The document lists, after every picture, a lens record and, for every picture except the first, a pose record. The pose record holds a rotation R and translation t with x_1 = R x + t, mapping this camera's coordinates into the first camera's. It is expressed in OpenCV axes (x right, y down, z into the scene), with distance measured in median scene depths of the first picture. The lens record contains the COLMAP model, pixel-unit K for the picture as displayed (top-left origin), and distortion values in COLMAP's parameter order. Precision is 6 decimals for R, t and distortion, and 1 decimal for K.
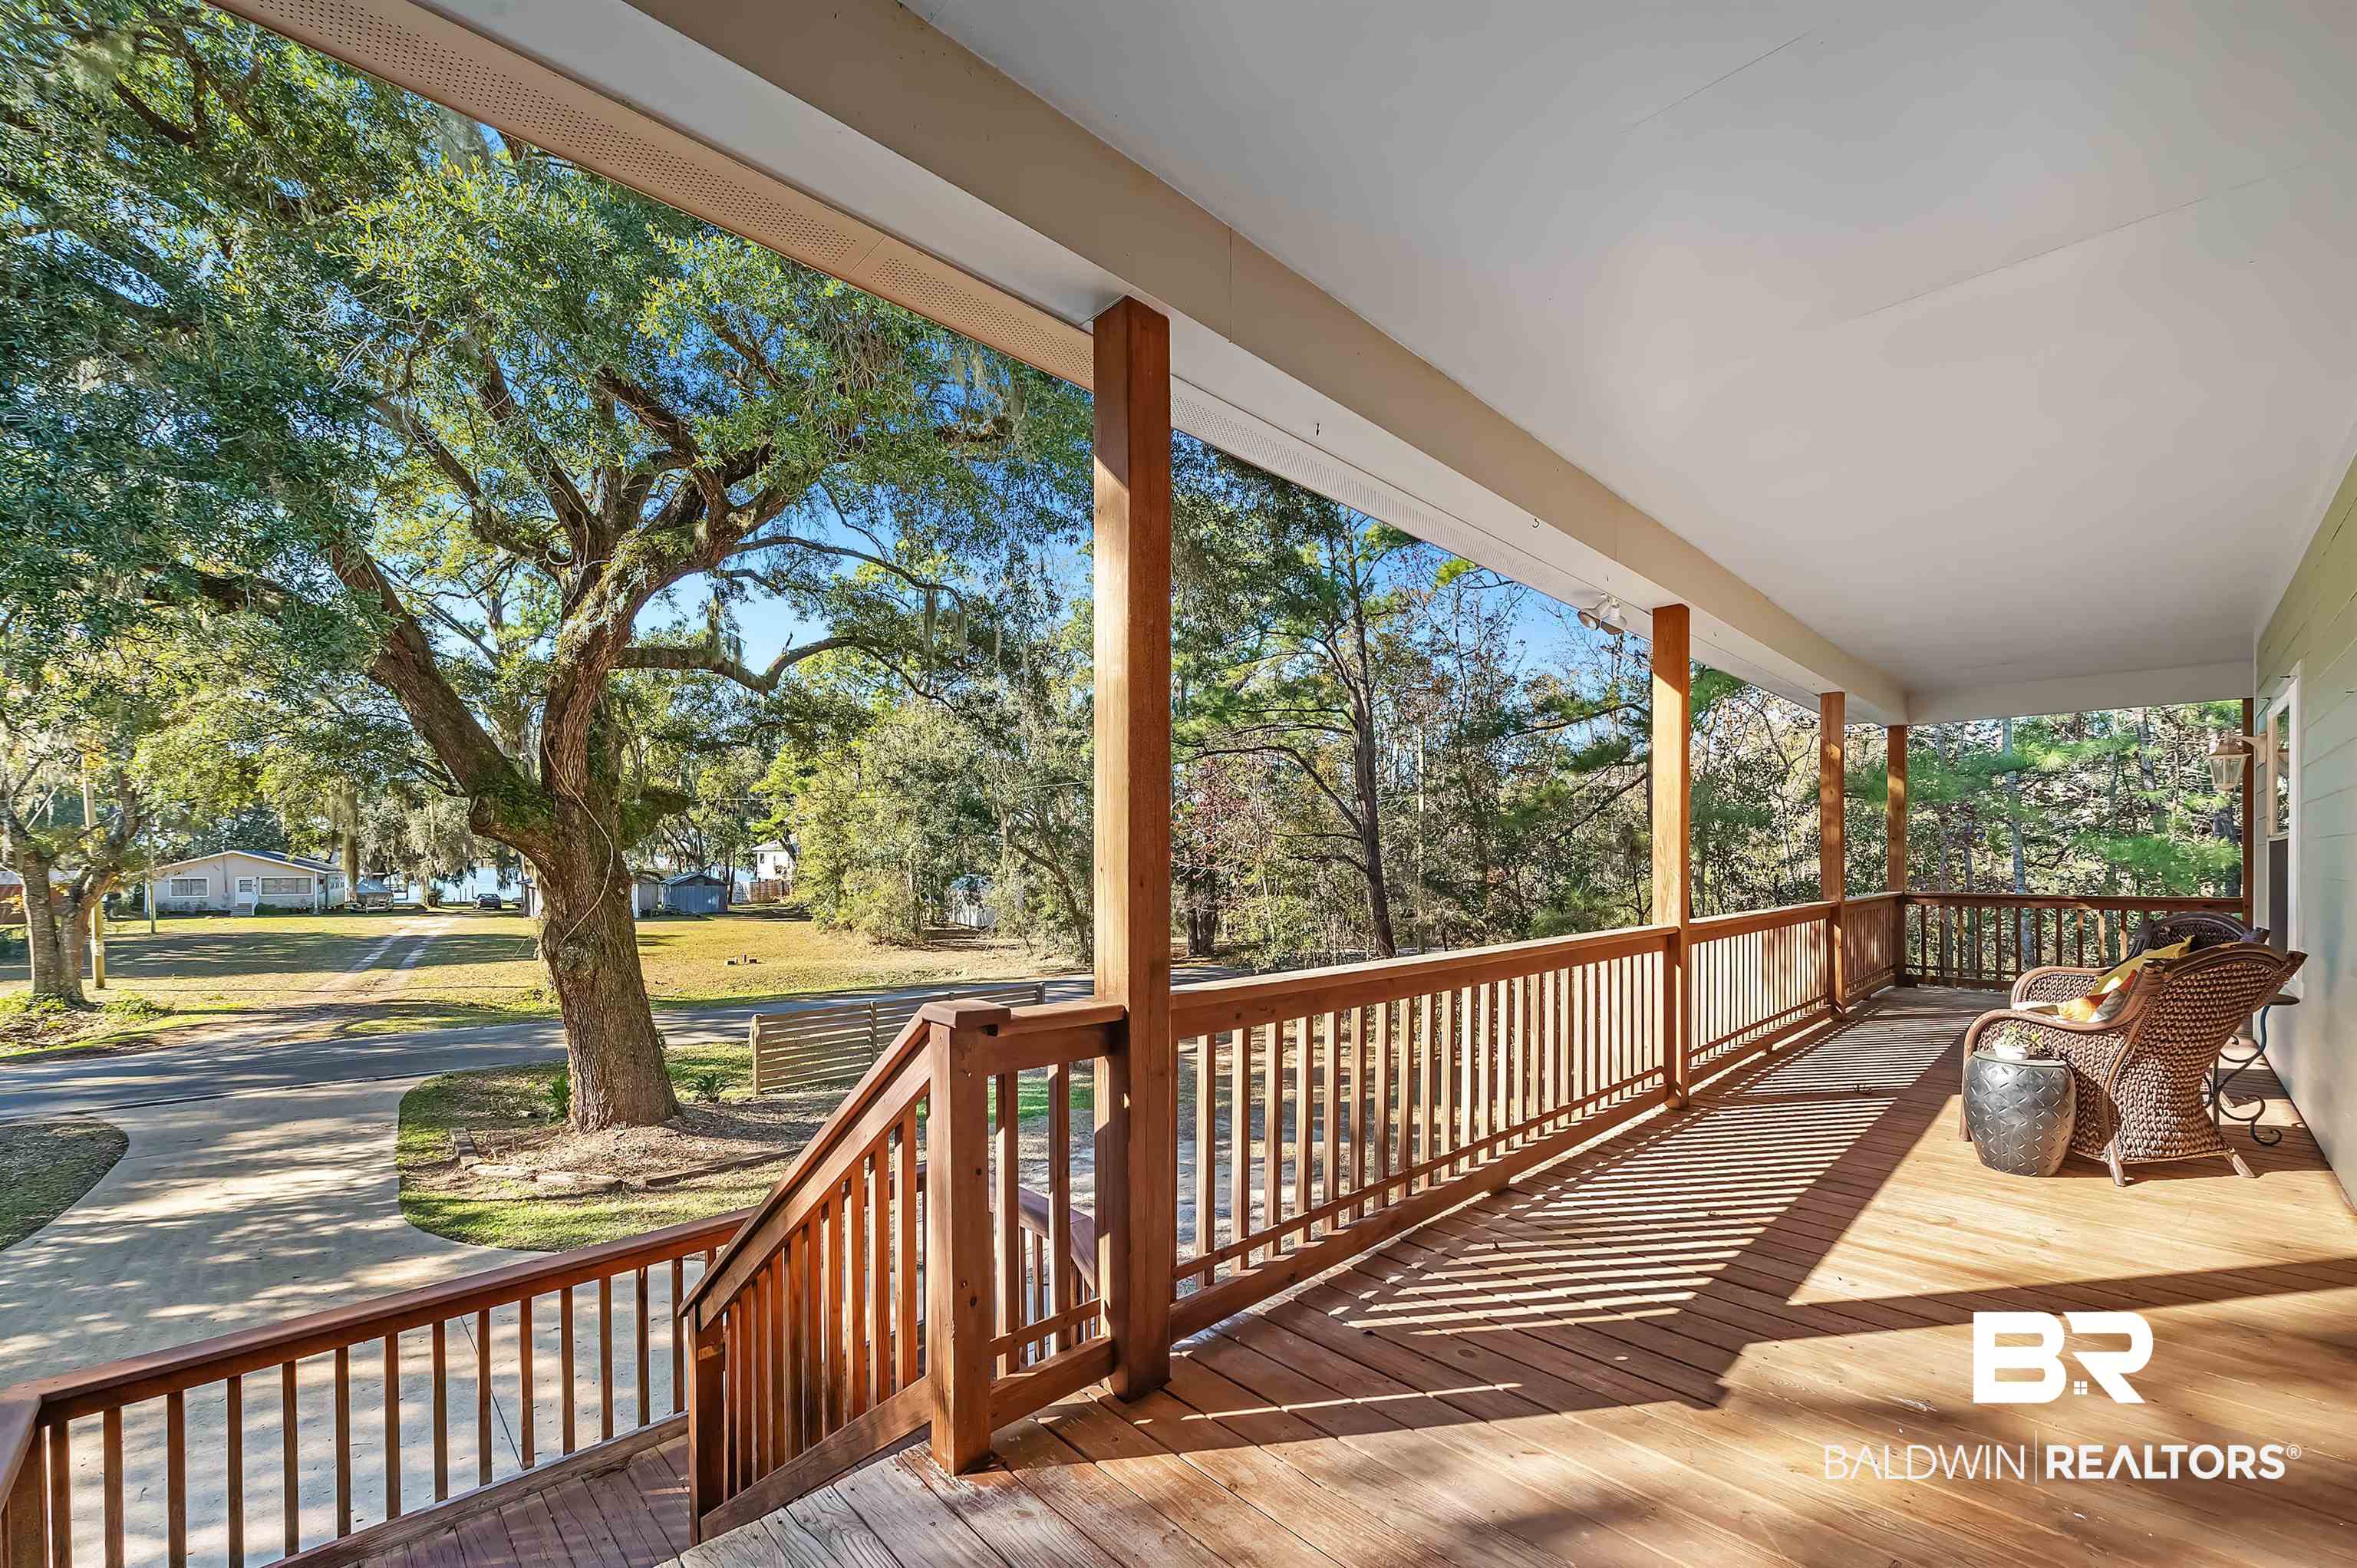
lens RADIAL K [[940.8, 0, 1189.5], [0, 940.8, 867.1], [0, 0, 1]] dist [-0.000626, -0.000130]
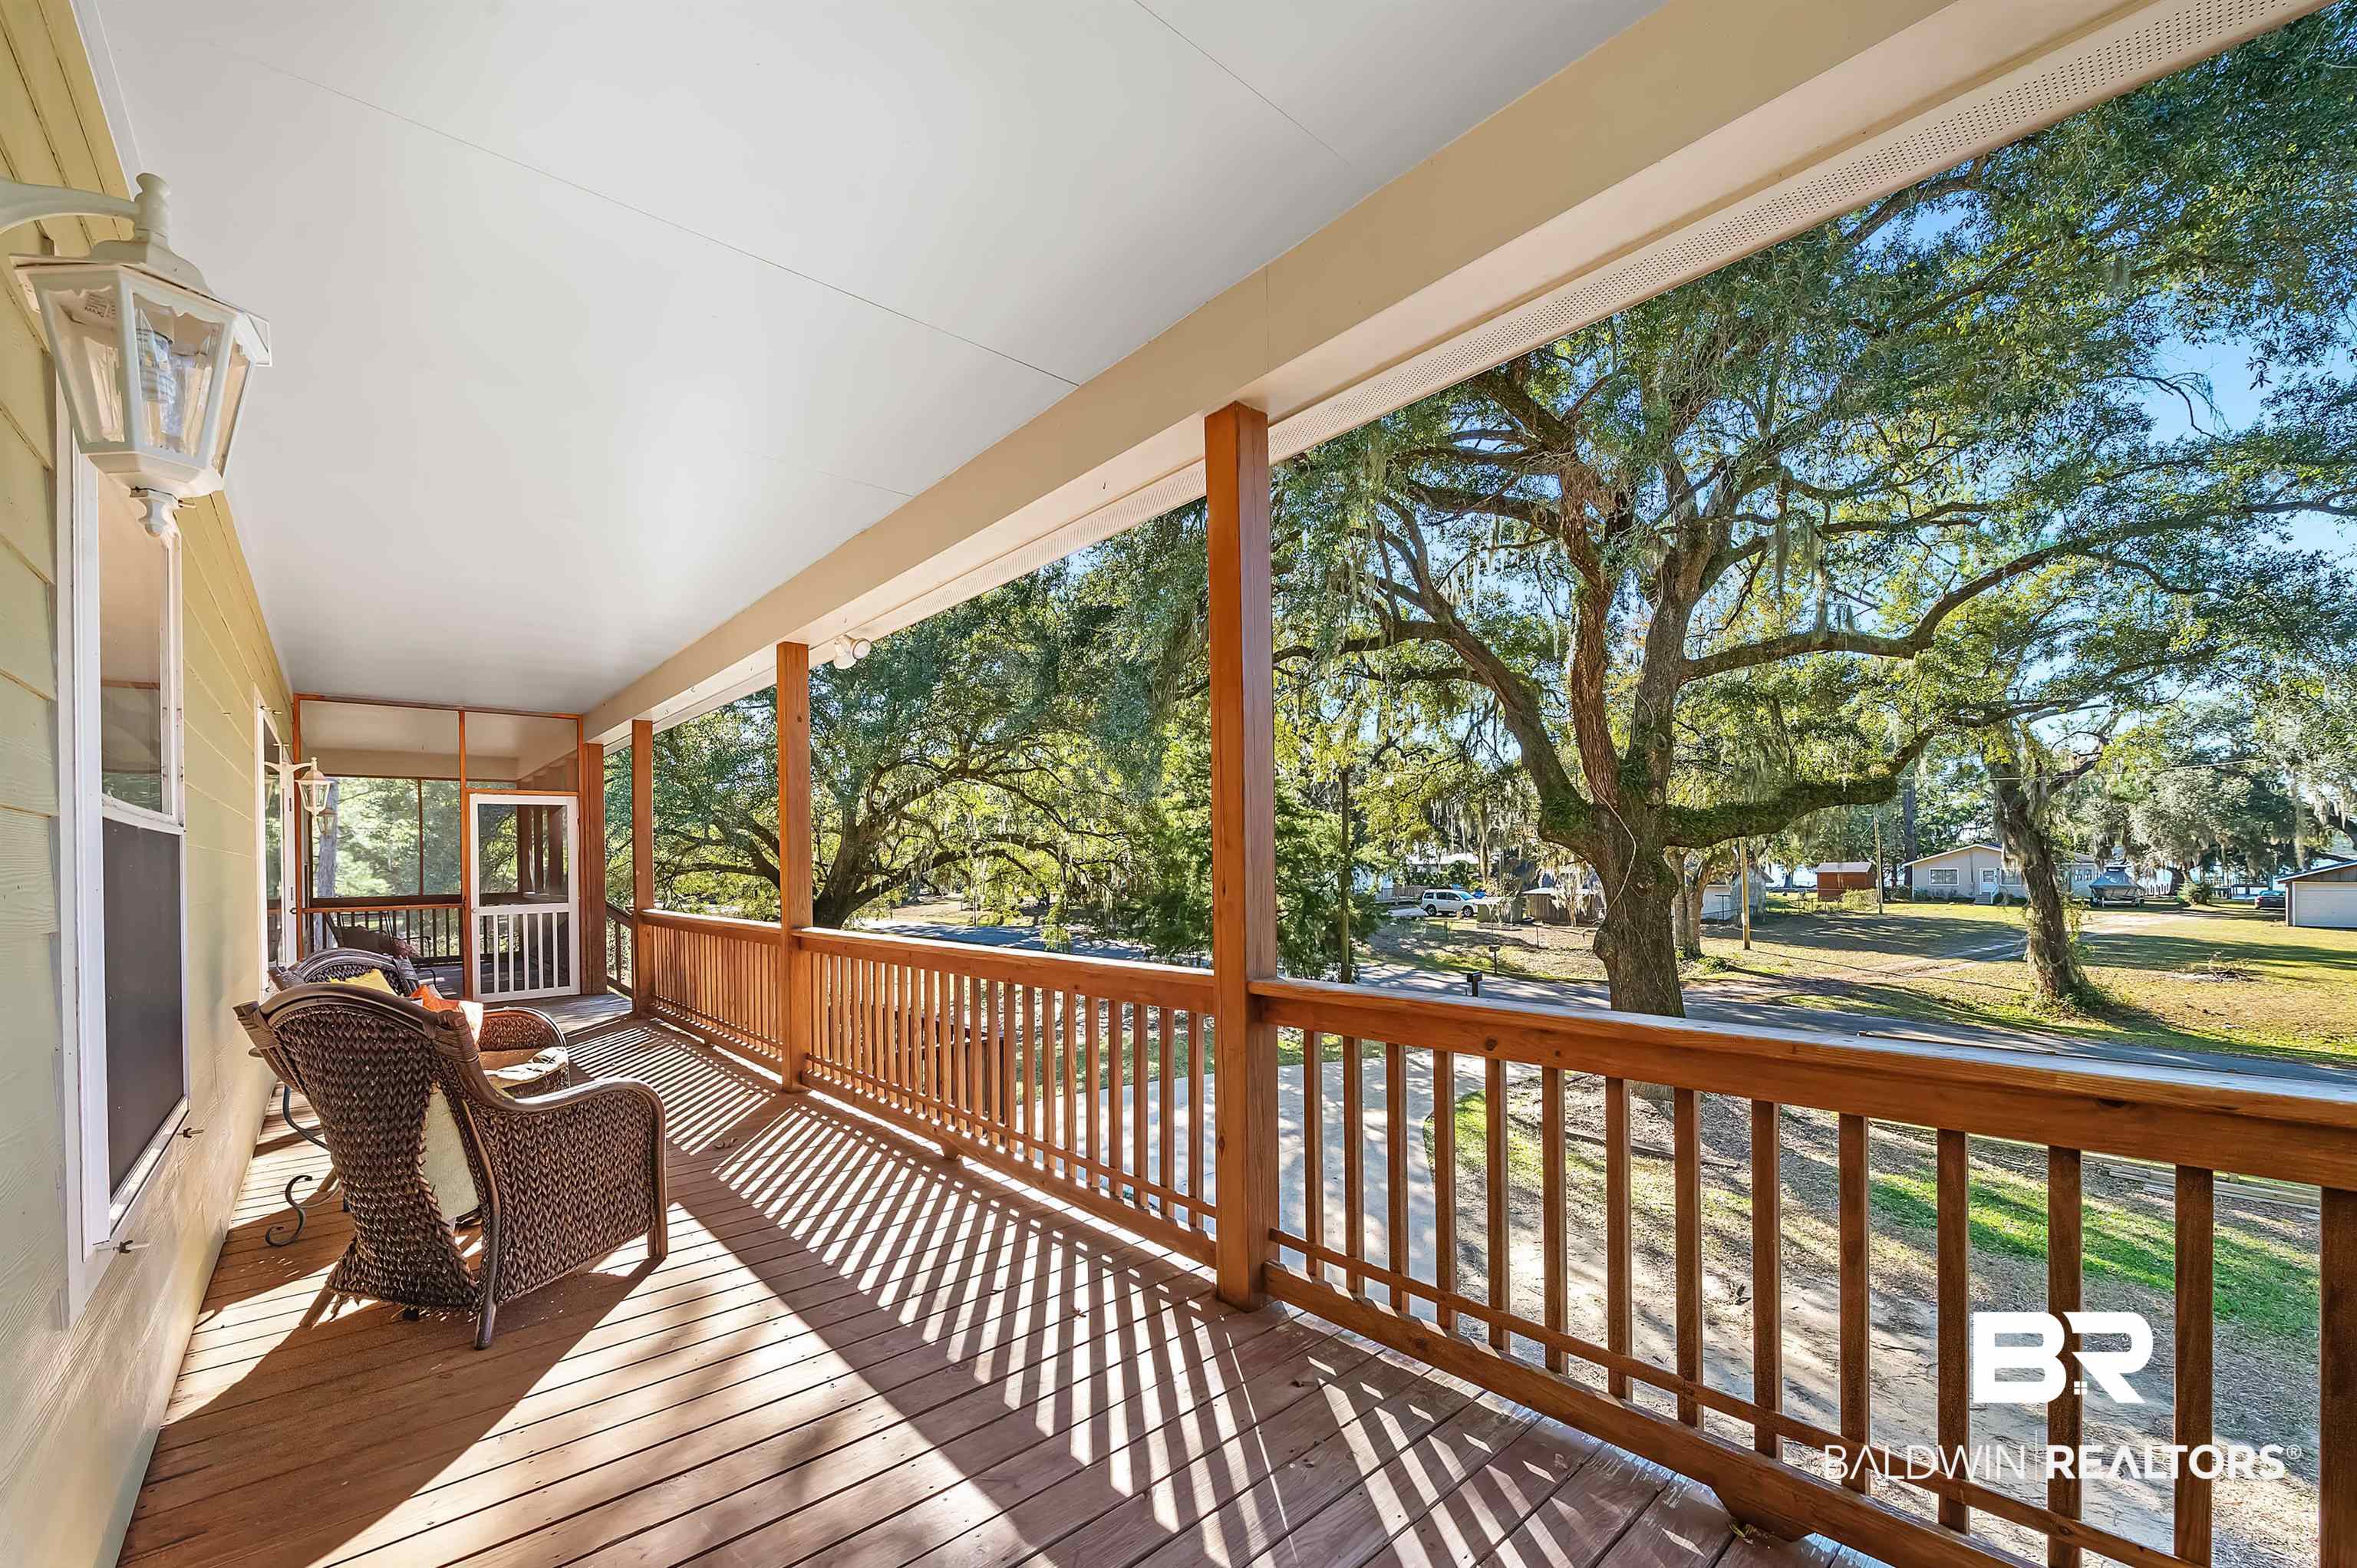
lens RADIAL K [[940.8, 0, 1189.5], [0, 940.8, 867.1], [0, 0, 1]] dist [-0.000626, -0.000130]
pose [[-0.035617, 0.008094, -0.999333, 0.192243], [0.002382, 0.999965, 0.008014, -0.002482], [0.999363, -0.002095, -0.035636, 0.179296]]
